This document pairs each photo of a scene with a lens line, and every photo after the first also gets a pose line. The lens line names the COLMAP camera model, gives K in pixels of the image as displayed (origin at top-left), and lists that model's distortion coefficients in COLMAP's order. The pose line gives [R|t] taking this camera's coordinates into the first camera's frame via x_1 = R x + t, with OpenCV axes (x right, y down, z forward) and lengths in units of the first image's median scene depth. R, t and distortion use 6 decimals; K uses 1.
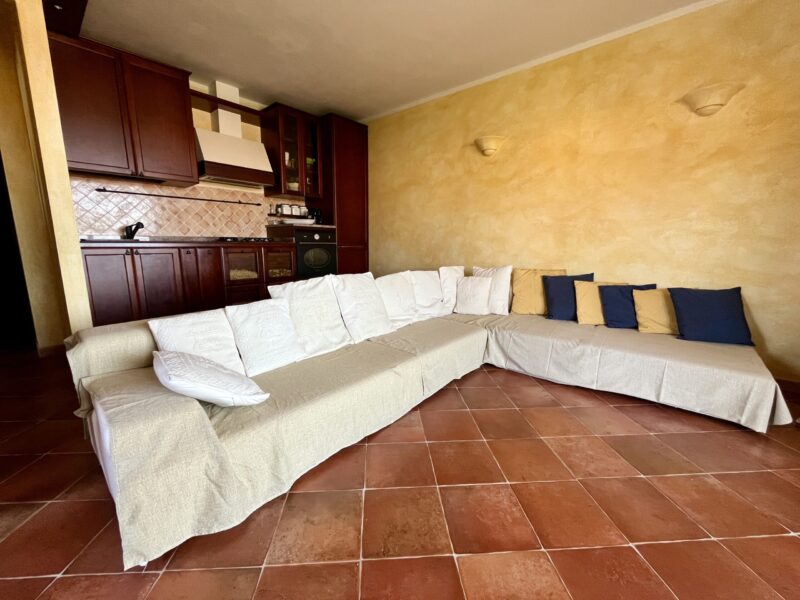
lens RADIAL K [[322.9, 0, 399.8], [0, 322.9, 298.7], [0, 0, 1]] dist [-0.002717, -0.000201]
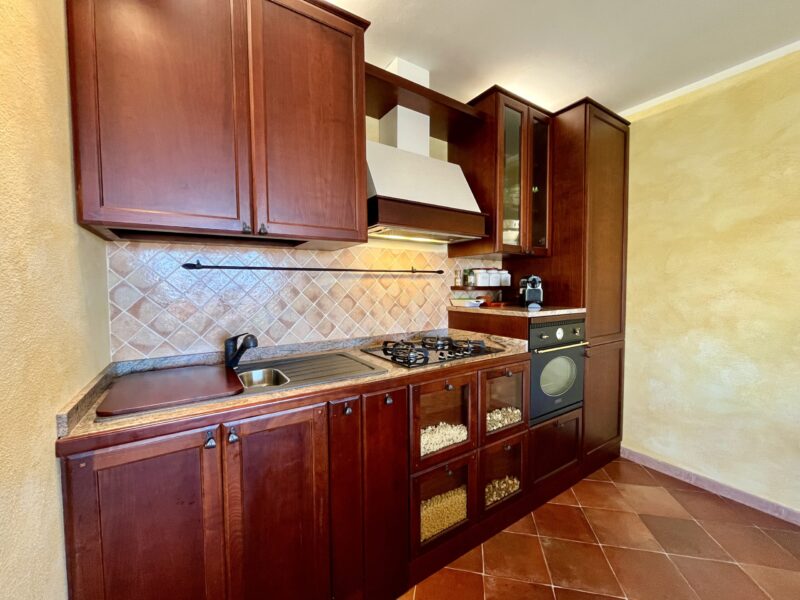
lens RADIAL K [[322.9, 0, 399.8], [0, 322.9, 301.6], [0, 0, 1]] dist [-0.002717, -0.000201]
pose [[0.963063, -0.003687, -0.269253, -0.409783], [-0.030735, 0.991867, -0.123514, -0.195915], [0.267518, 0.127227, 0.955116, 0.522743]]
